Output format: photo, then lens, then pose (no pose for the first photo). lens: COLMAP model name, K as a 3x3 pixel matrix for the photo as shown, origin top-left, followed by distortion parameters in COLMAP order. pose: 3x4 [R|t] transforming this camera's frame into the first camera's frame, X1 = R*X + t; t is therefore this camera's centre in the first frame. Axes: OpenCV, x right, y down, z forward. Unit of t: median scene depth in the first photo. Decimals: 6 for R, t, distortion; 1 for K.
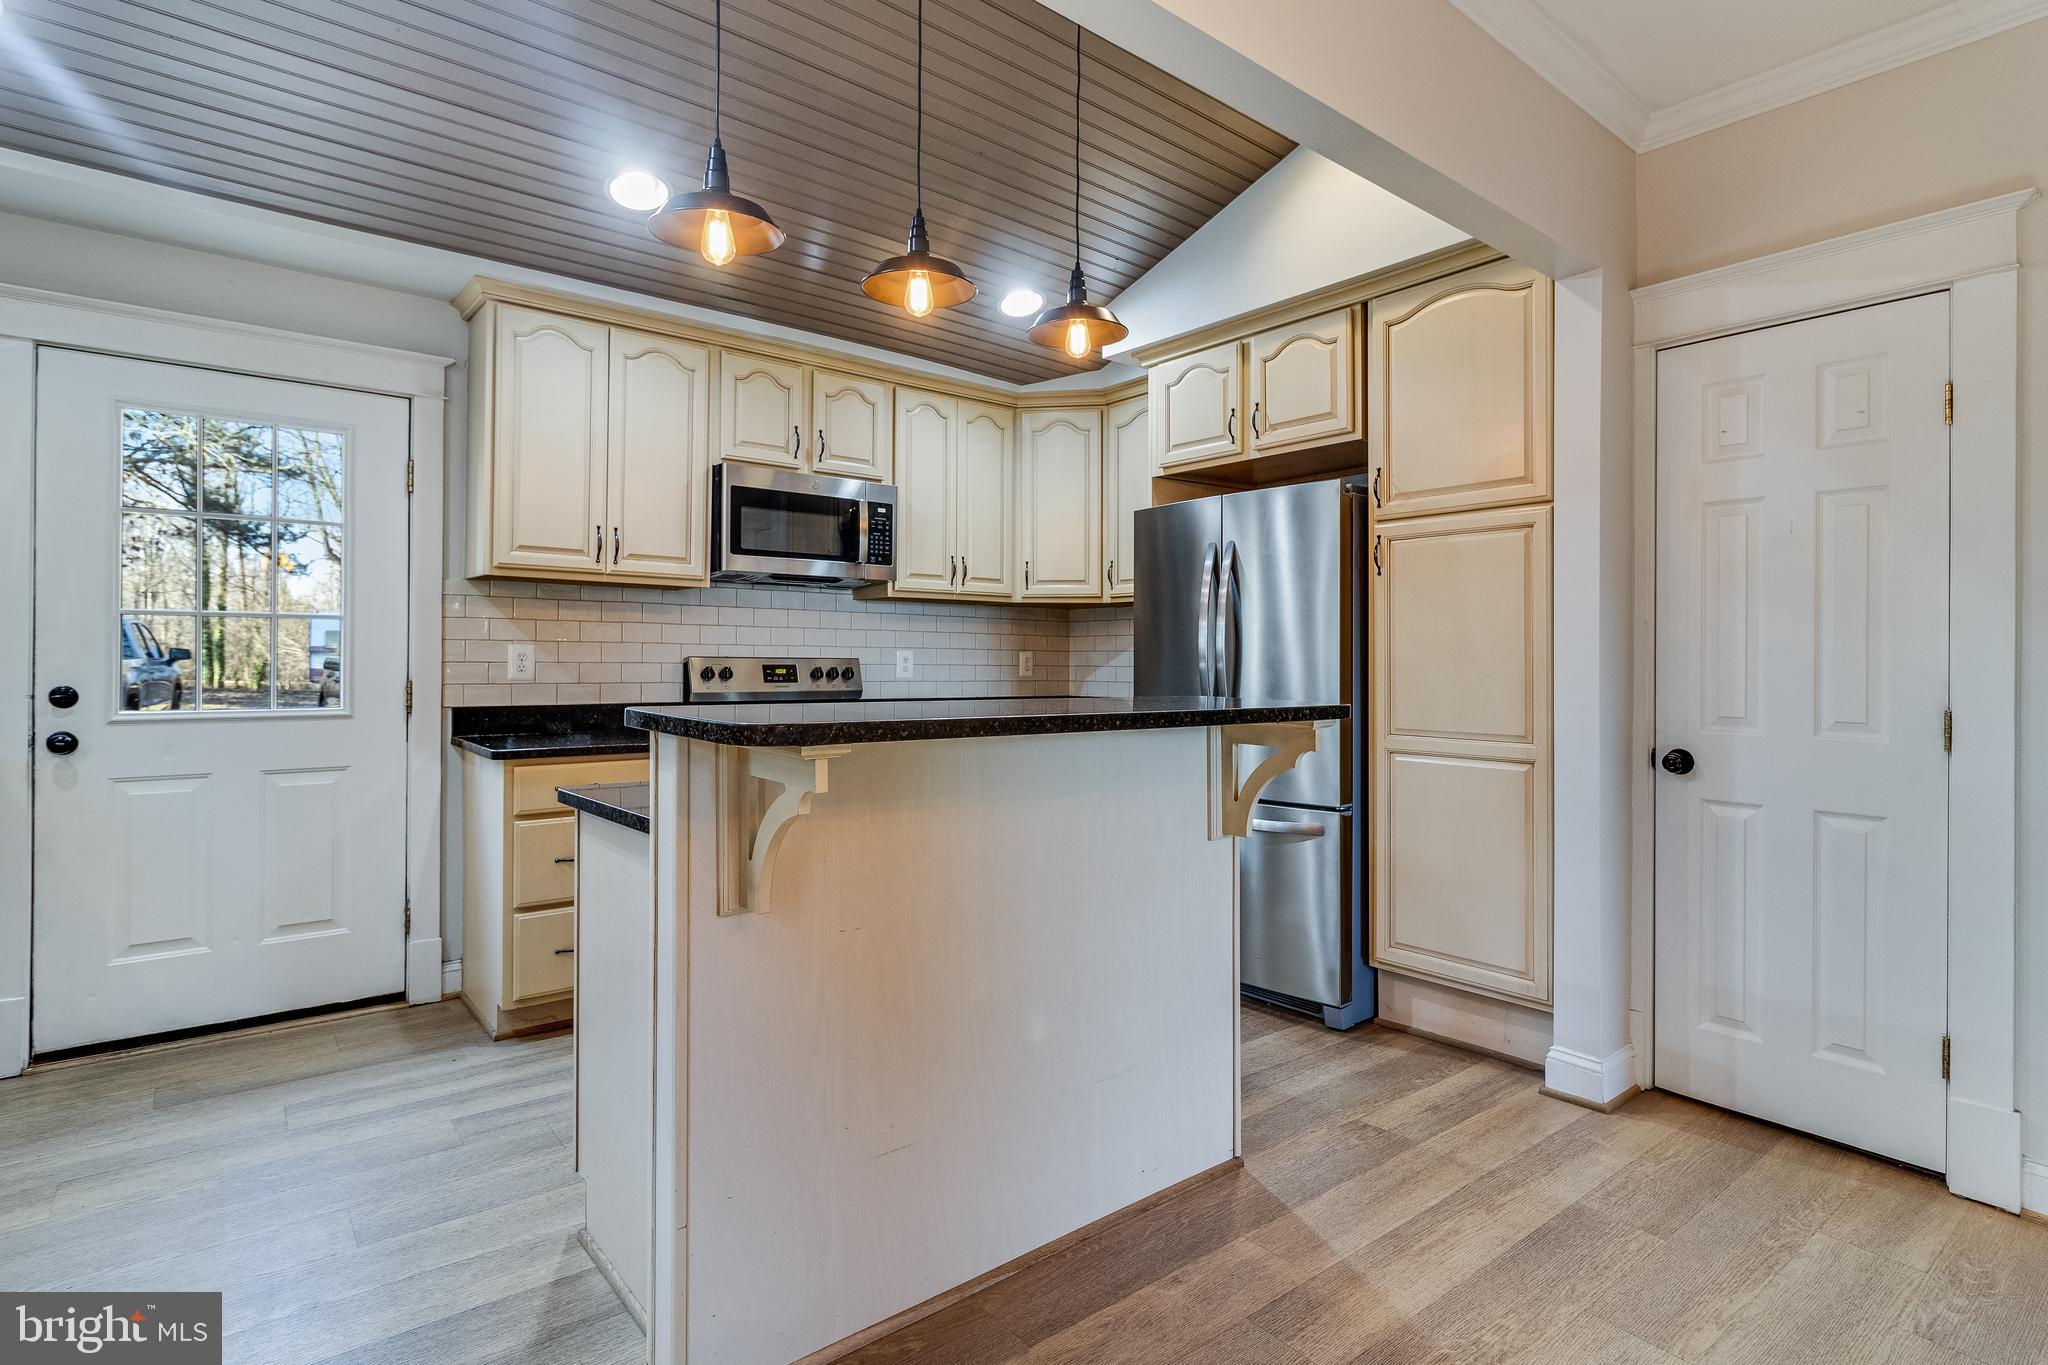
lens RADIAL K [[1019.5, 0, 1022.8], [0, 1019.5, 671.7], [0, 0, 1]] dist [0.002254, 0.000178]
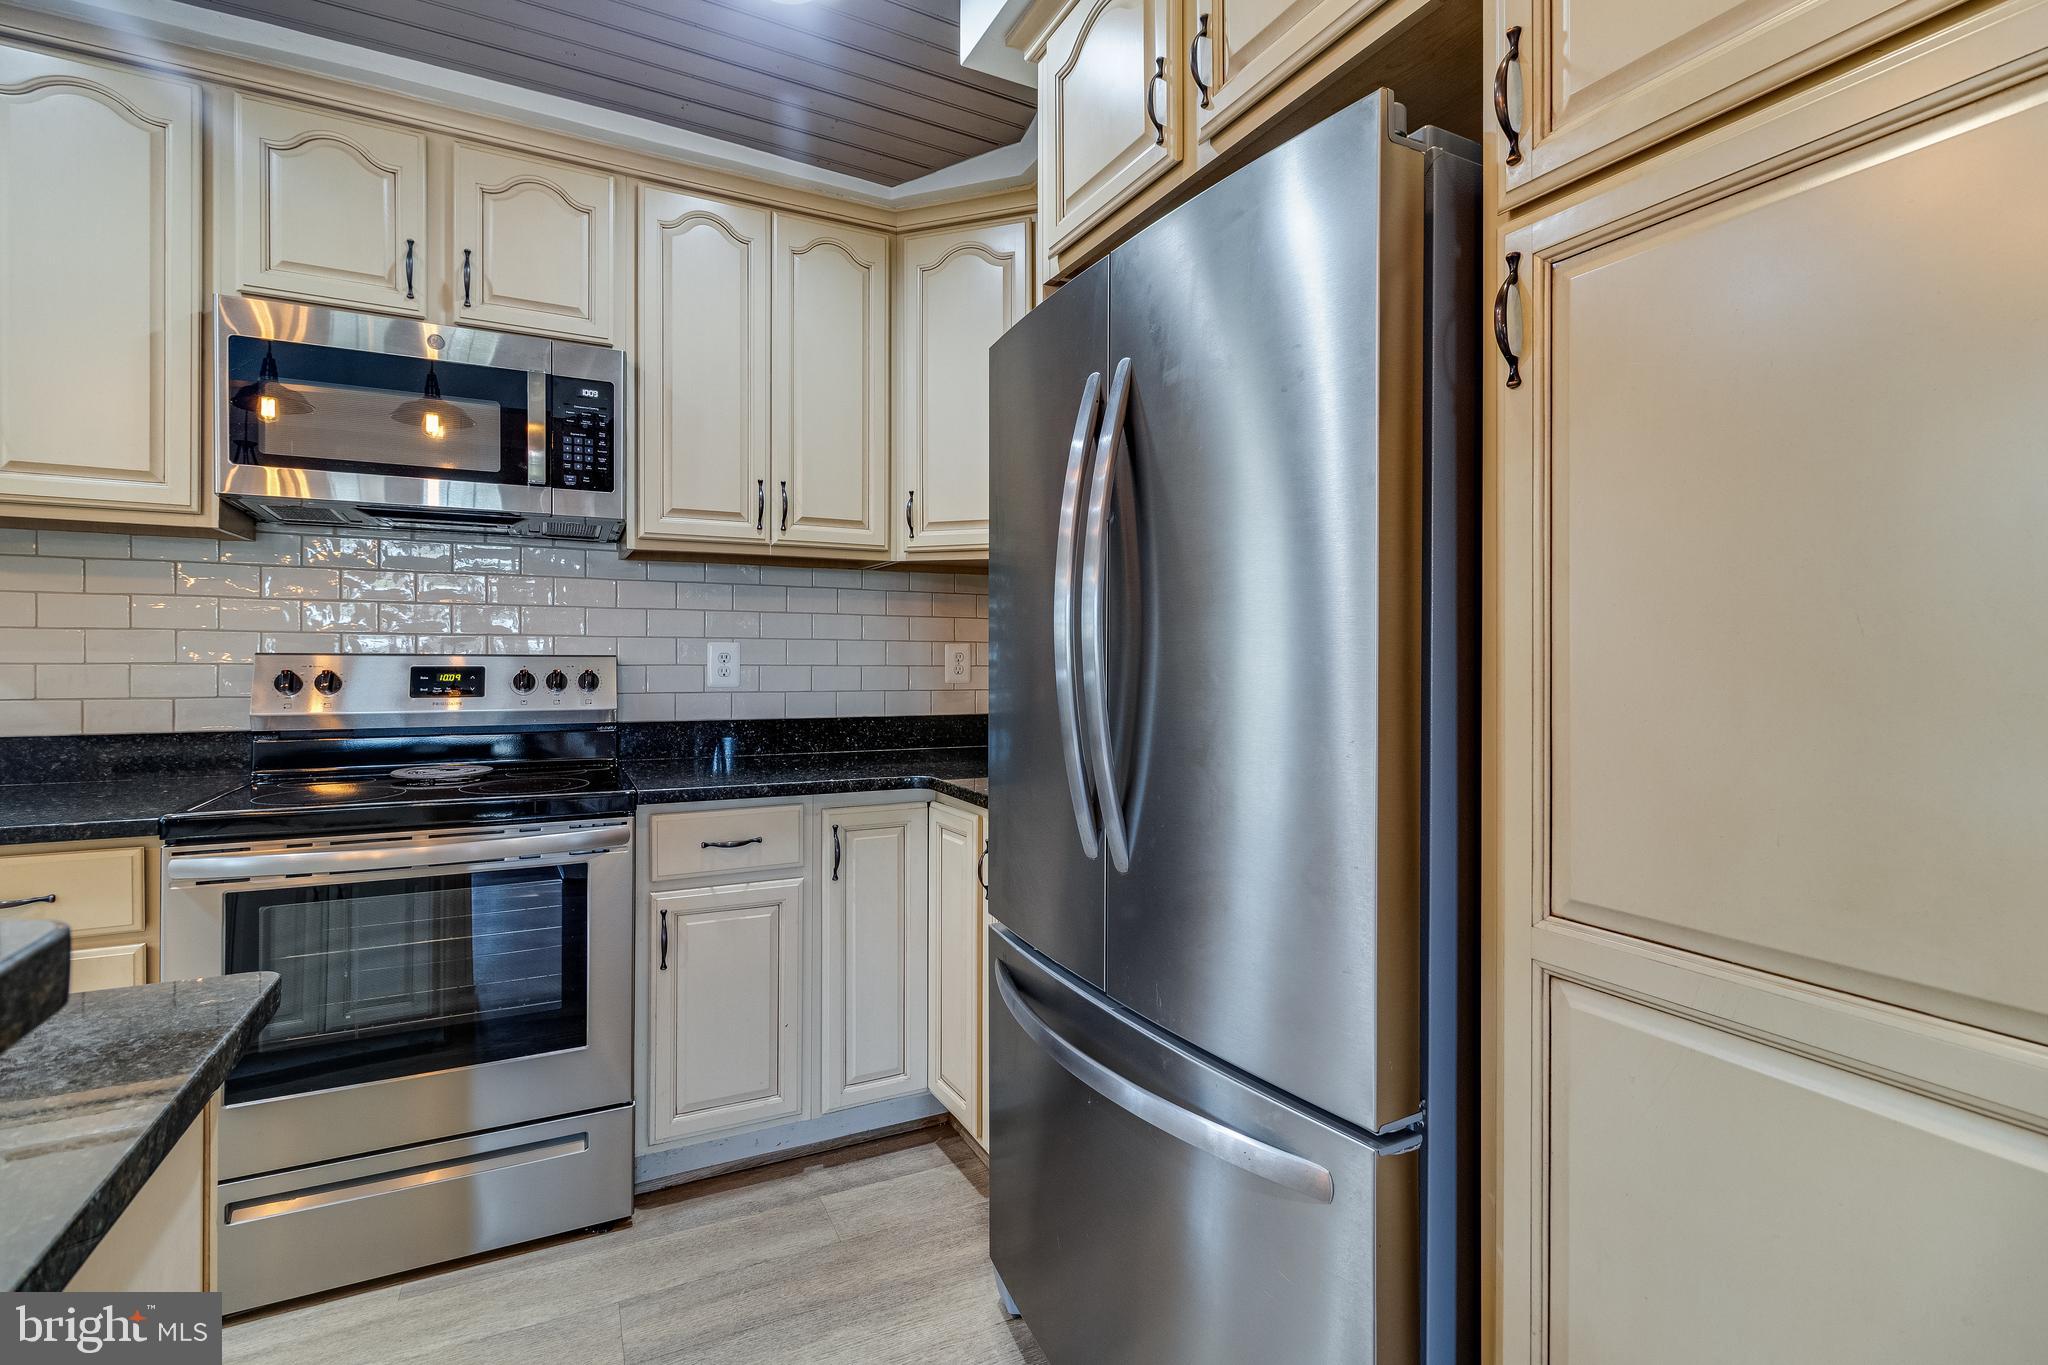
lens RADIAL K [[945.8, 0, 1022.5], [0, 945.8, 668.2], [0, 0, 1]] dist [-0.001041, 0.000255]
pose [[0.977069, 0.004071, -0.212883, 0.206825], [-0.002947, 0.999980, 0.005597, -0.010002], [0.212902, -0.004842, 0.977062, 0.538800]]
